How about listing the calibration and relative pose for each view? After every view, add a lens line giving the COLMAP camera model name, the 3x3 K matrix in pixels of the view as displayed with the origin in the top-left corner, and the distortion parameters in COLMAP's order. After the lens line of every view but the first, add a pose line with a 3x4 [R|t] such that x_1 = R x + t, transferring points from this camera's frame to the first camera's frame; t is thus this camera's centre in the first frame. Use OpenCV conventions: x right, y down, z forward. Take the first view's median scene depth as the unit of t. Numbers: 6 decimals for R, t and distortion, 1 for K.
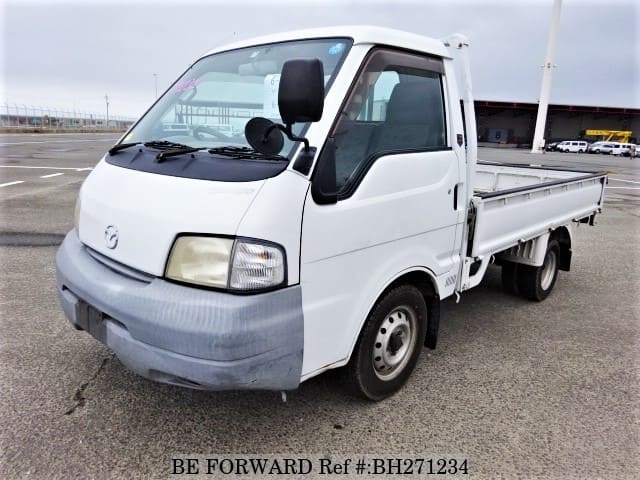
lens RADIAL K [[493.5, 0, 320.0], [0, 493.5, 240.0], [0, 0, 1]] dist [0.005737, 0.001850]
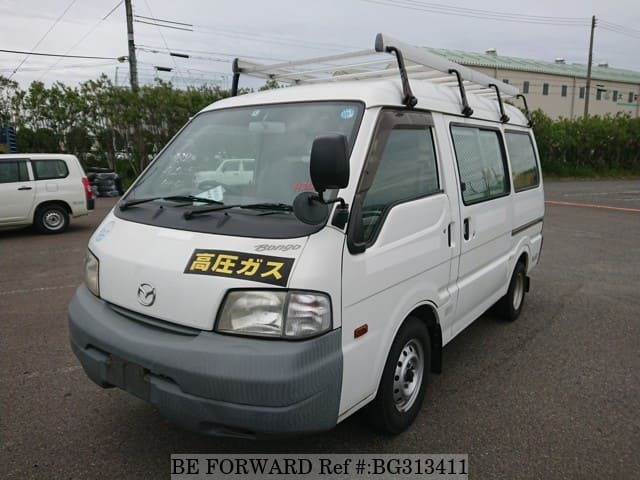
lens RADIAL K [[528.9, 0, 317.7], [0, 528.9, 228.0], [0, 0, 1]] dist [0.000892, -0.001720]
pose [[0.989223, -0.047624, 0.138456, -0.223656], [0.057418, 0.996057, -0.067626, -0.050005], [-0.134689, 0.074847, 0.988057, -0.157600]]
